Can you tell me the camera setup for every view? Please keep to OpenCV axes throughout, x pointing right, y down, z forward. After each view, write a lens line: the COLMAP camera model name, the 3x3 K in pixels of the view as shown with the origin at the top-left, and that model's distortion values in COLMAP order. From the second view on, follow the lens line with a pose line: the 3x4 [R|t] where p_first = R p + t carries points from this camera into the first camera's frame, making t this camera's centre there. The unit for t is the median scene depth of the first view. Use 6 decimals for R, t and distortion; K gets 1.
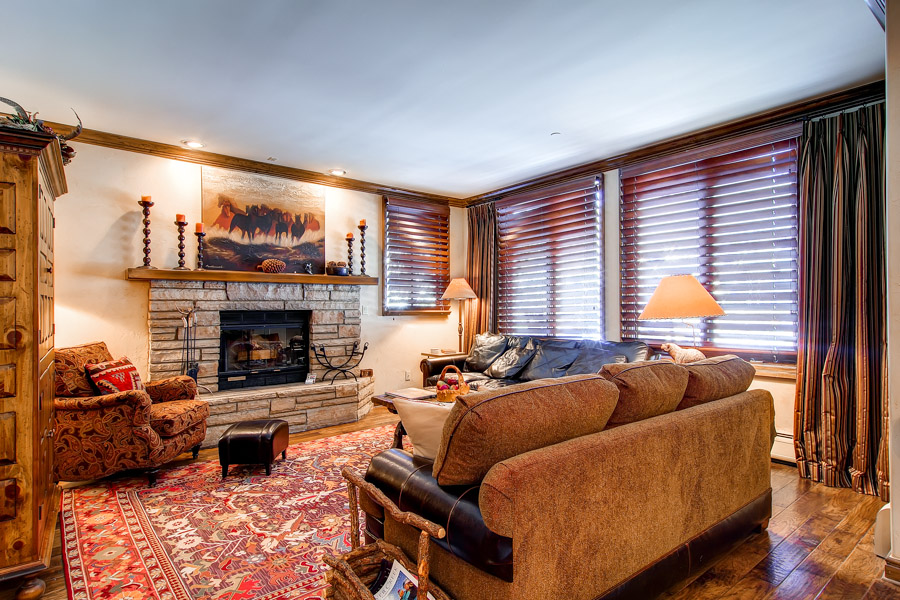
lens RADIAL K [[481.7, 0, 455.8], [0, 481.7, 302.3], [0, 0, 1]] dist [0.025859, -0.003224]
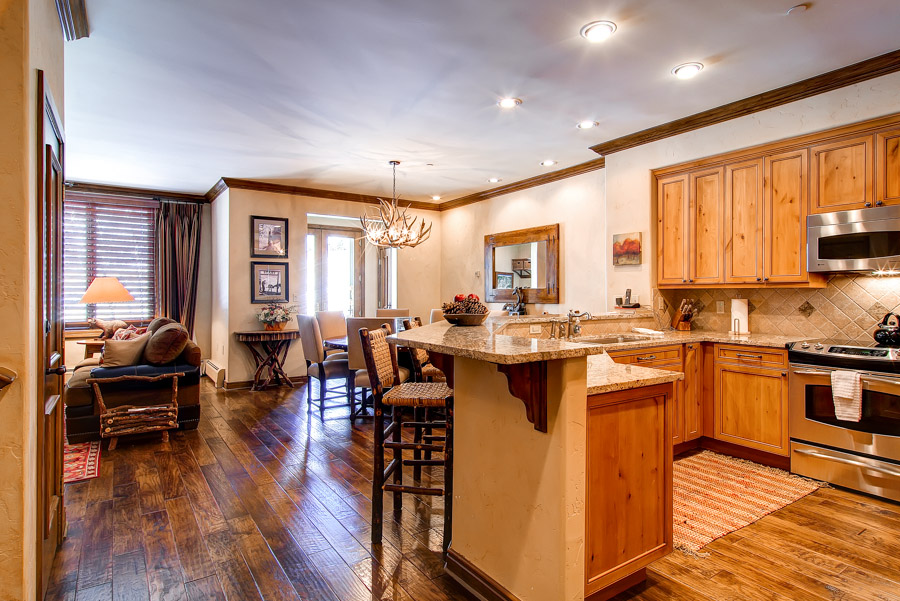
lens RADIAL K [[481.7, 0, 455.4], [0, 481.7, 298.8], [0, 0, 1]] dist [0.025859, -0.003224]
pose [[0.065364, -0.002400, 0.997859, -0.880473], [-0.009993, 0.999945, 0.003060, 0.003218], [-0.997811, -0.010172, 0.065337, -0.245390]]
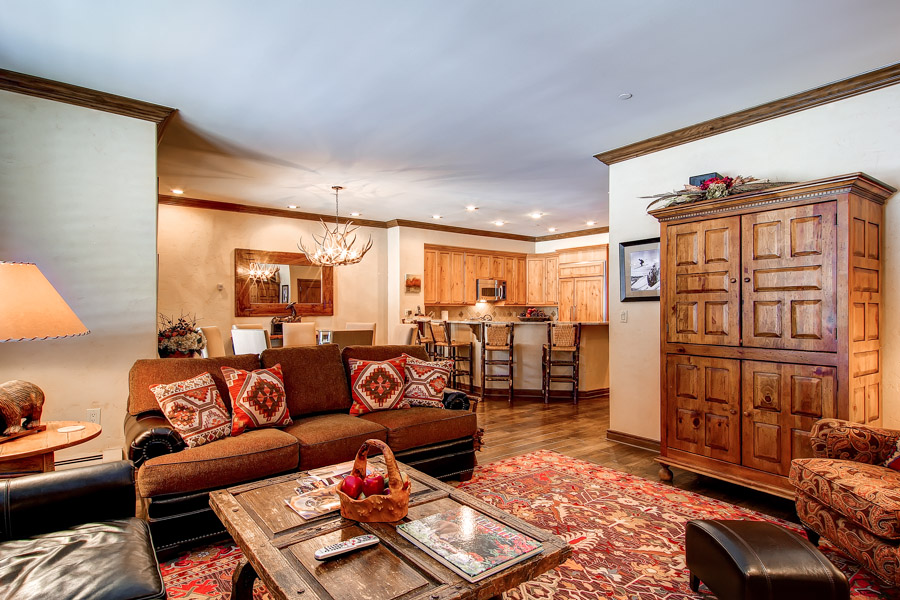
lens RADIAL K [[481.7, 0, 456.8], [0, 481.7, 308.1], [0, 0, 1]] dist [0.025859, -0.003224]
pose [[-0.999603, 0.006428, 0.027421, -0.082193], [0.006219, 0.999951, -0.007676, 0.005841], [-0.027469, -0.007502, -0.999594, 1.216532]]
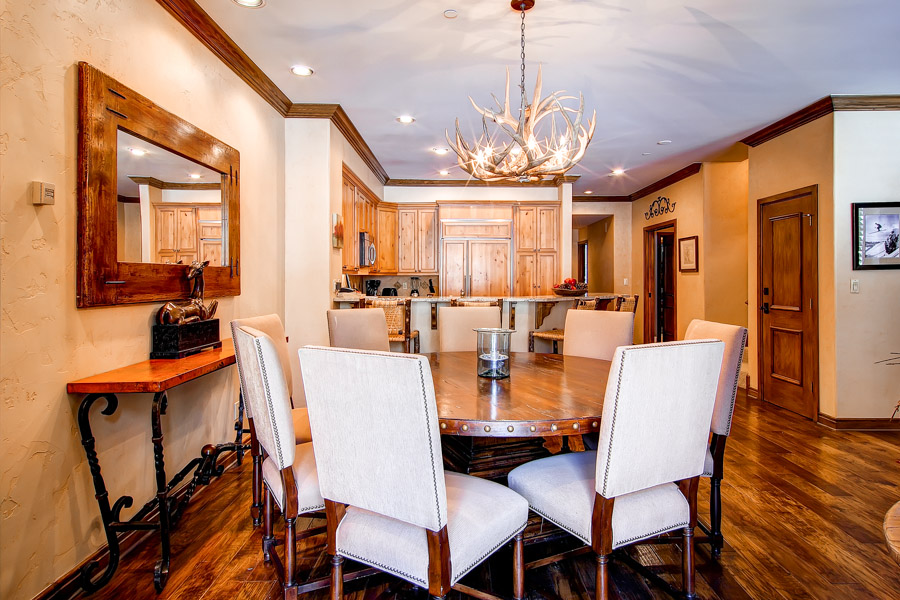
lens RADIAL K [[526.4, 0, 449.9], [0, 526.4, 276.8], [0, 0, 1]] dist [0.000941, 0.000265]
pose [[-0.635459, 0.003715, -0.772126, 0.779084], [0.011222, 0.999927, -0.004424, -0.003900], [0.772053, -0.011476, -0.635455, 0.286389]]
